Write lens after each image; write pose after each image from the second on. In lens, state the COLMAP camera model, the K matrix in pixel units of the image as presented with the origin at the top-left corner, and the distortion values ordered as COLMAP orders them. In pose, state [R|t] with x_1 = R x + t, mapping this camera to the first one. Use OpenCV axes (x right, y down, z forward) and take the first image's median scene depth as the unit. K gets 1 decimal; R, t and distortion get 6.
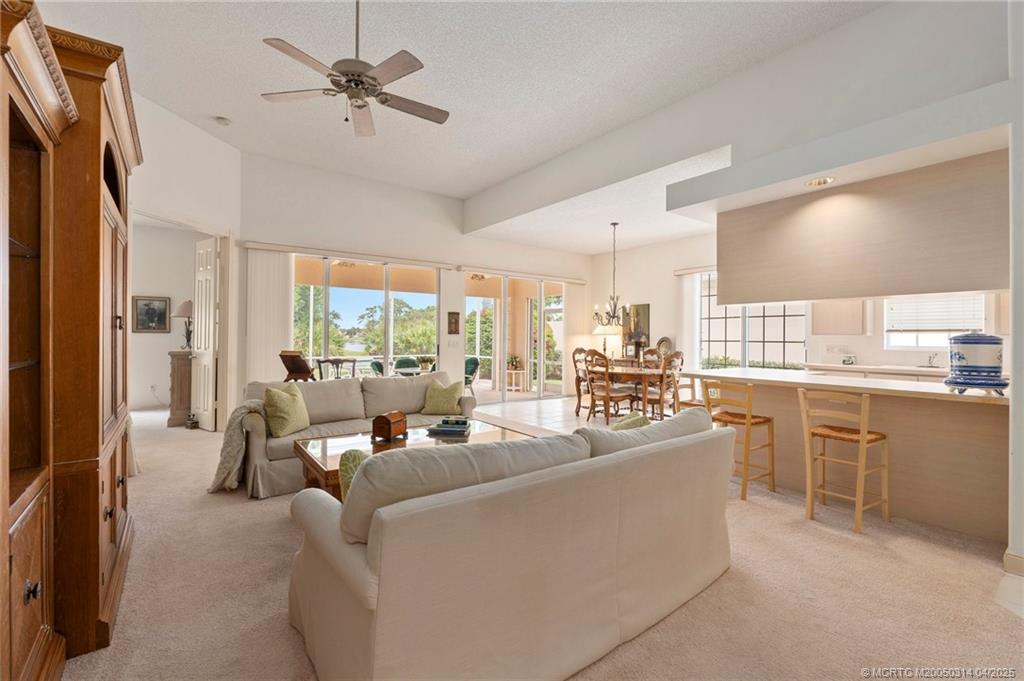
lens RADIAL K [[448.5, 0, 521.6], [0, 448.5, 339.0], [0, 0, 1]] dist [-0.001054, 0.000007]
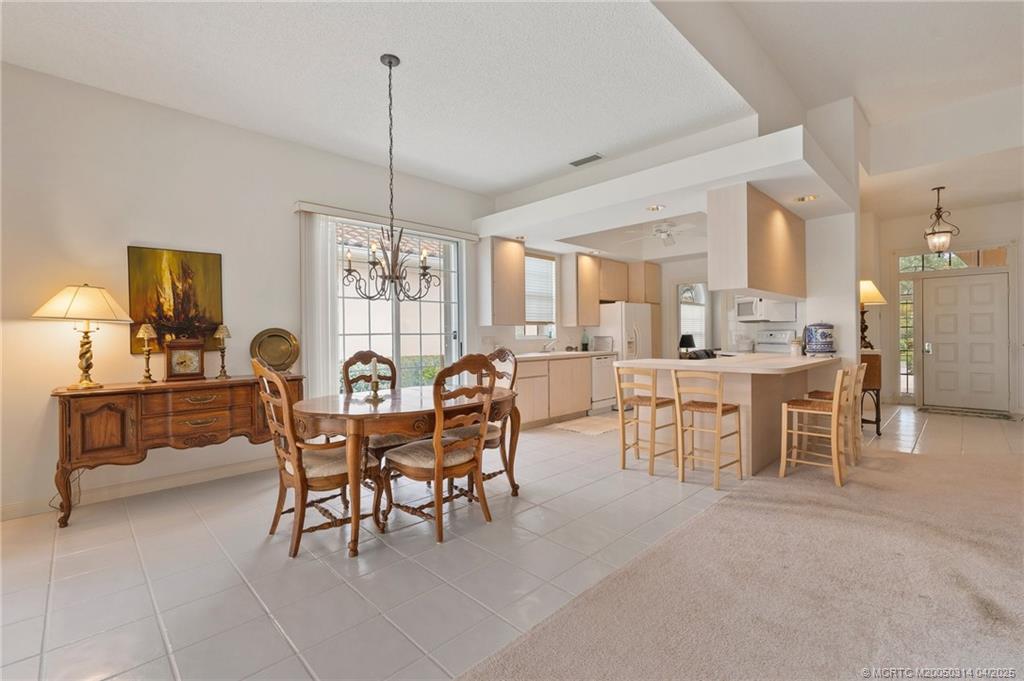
lens RADIAL K [[448.7, 0, 509.6], [0, 448.7, 339.7], [0, 0, 1]] dist [-0.002878, -0.000056]
pose [[-0.105416, -0.019619, 0.994235, -0.212868], [0.010498, 0.999728, 0.020840, 0.000815], [-0.994373, 0.012634, -0.105181, 0.858609]]
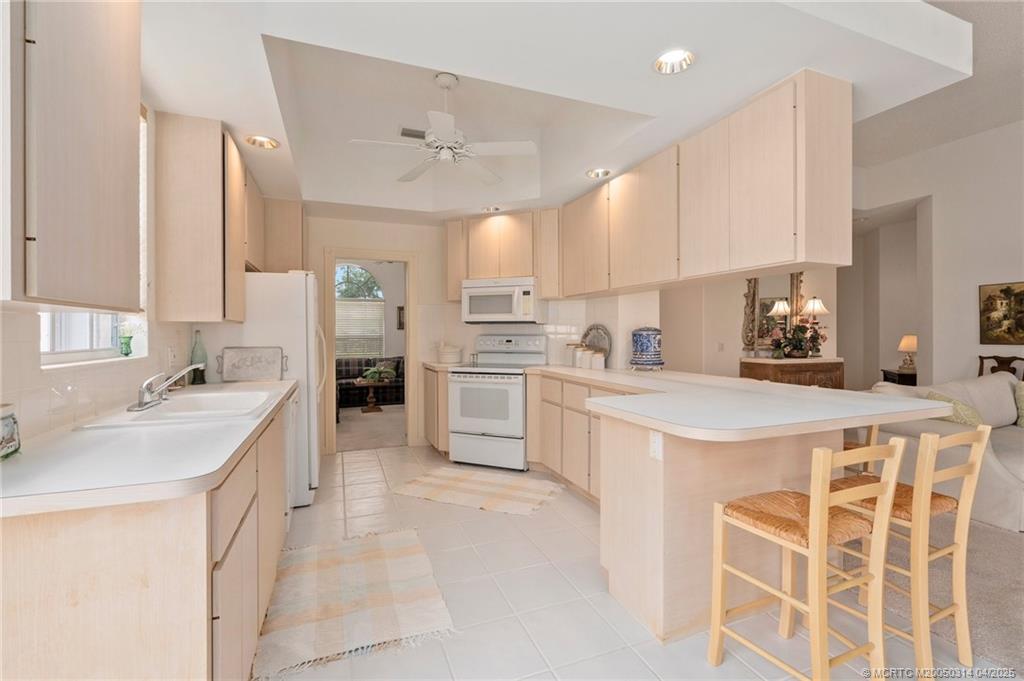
lens RADIAL K [[448.7, 0, 509.6], [0, 448.7, 339.7], [0, 0, 1]] dist [-0.002878, -0.000056]
pose [[-0.954545, -0.010247, 0.297891, 0.361813], [-0.004886, 0.999813, 0.018735, 0.000170], [-0.298027, 0.016428, -0.954416, 0.884219]]
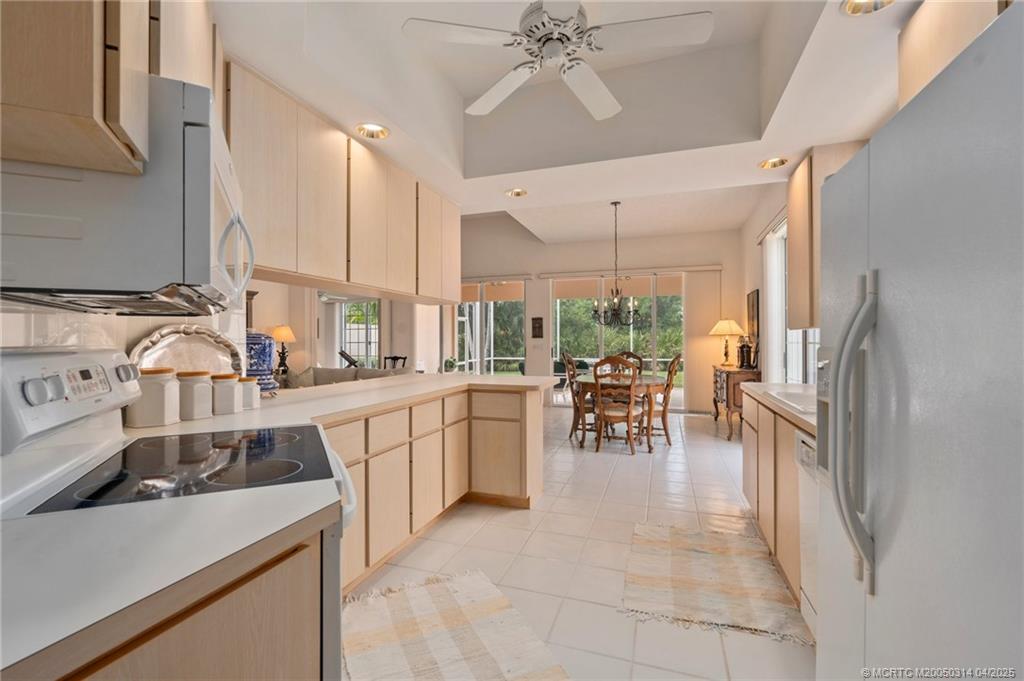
lens RADIAL K [[448.7, 0, 509.6], [0, 448.7, 339.7], [0, 0, 1]] dist [-0.002878, -0.000056]
pose [[0.544652, -0.012413, -0.838570, 0.731504], [0.006890, 0.999923, -0.010326, 0.004402], [0.838634, -0.000154, 0.544696, 0.348719]]
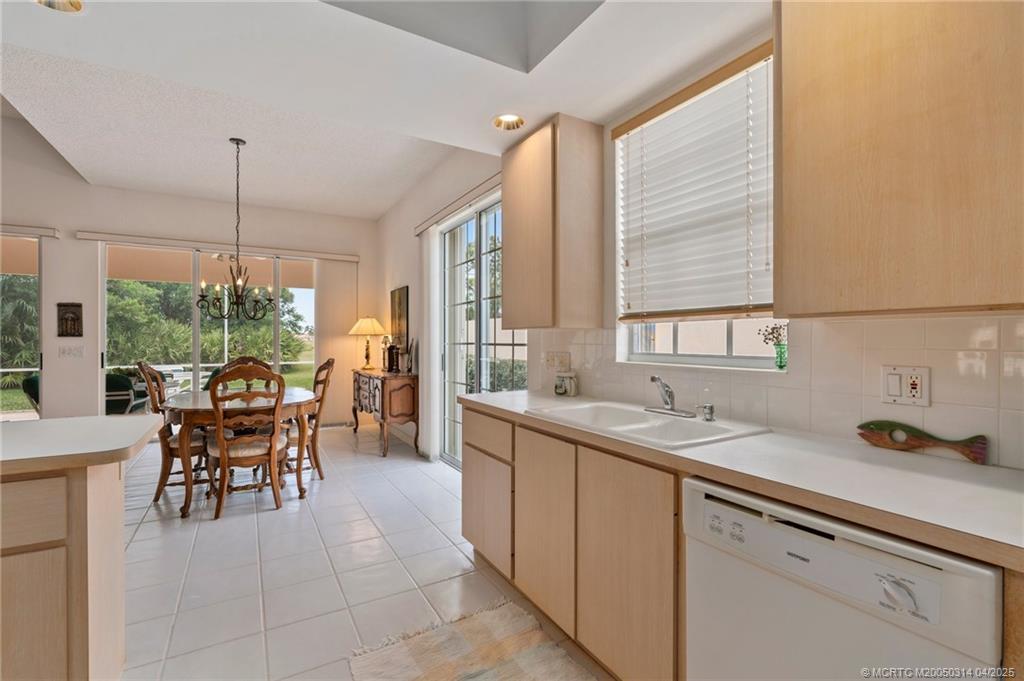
lens RADIAL K [[448.7, 0, 509.6], [0, 448.7, 339.7], [0, 0, 1]] dist [-0.002878, -0.000056]
pose [[0.990771, -0.010592, -0.135134, 0.577488], [0.010289, 0.999943, -0.002947, 0.002004], [0.135158, 0.001530, 0.990823, 0.439159]]
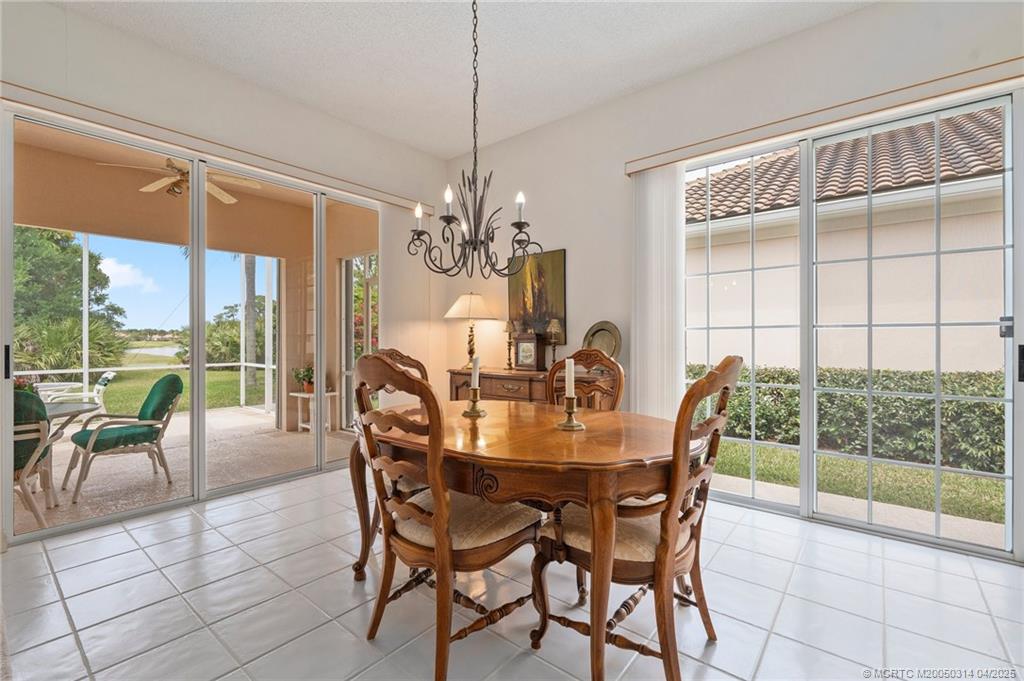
lens RADIAL K [[448.7, 0, 509.6], [0, 448.7, 339.7], [0, 0, 1]] dist [-0.002878, -0.000056]
pose [[0.977168, -0.010384, 0.212214, 0.150479], [0.010585, 0.999944, 0.000191, 0.013448], [-0.212204, 0.002059, 0.977223, 0.645812]]
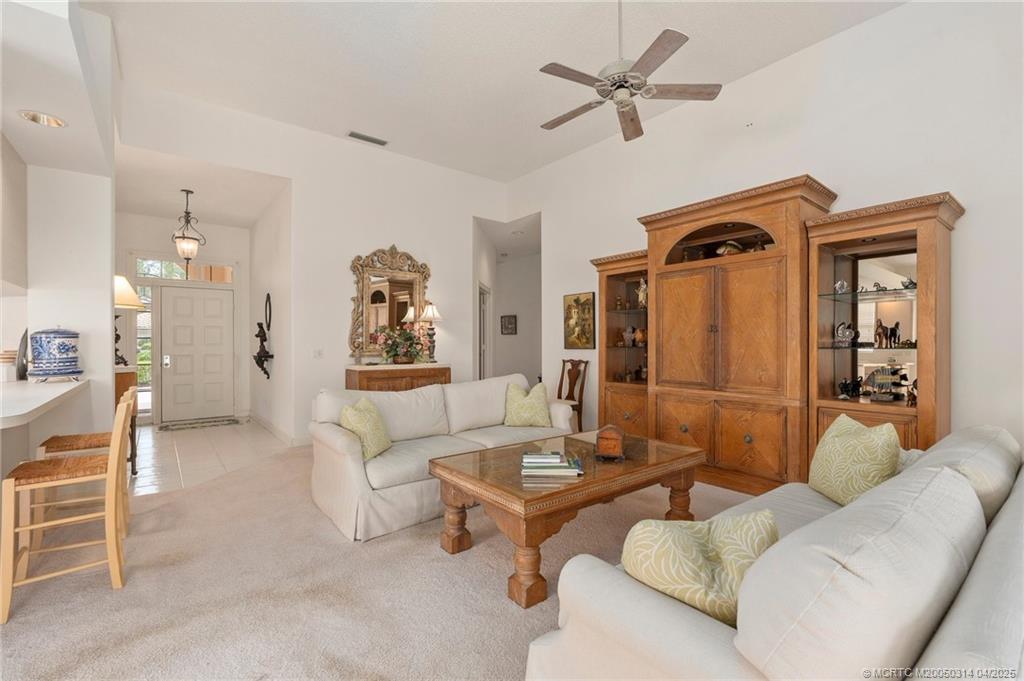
lens RADIAL K [[448.7, 0, 509.6], [0, 448.7, 339.7], [0, 0, 1]] dist [-0.002878, -0.000056]
pose [[-0.999973, -0.006101, 0.004070, -0.048726], [-0.006108, 0.999980, -0.001719, 0.002809], [-0.004059, -0.001743, -0.999990, 0.764905]]
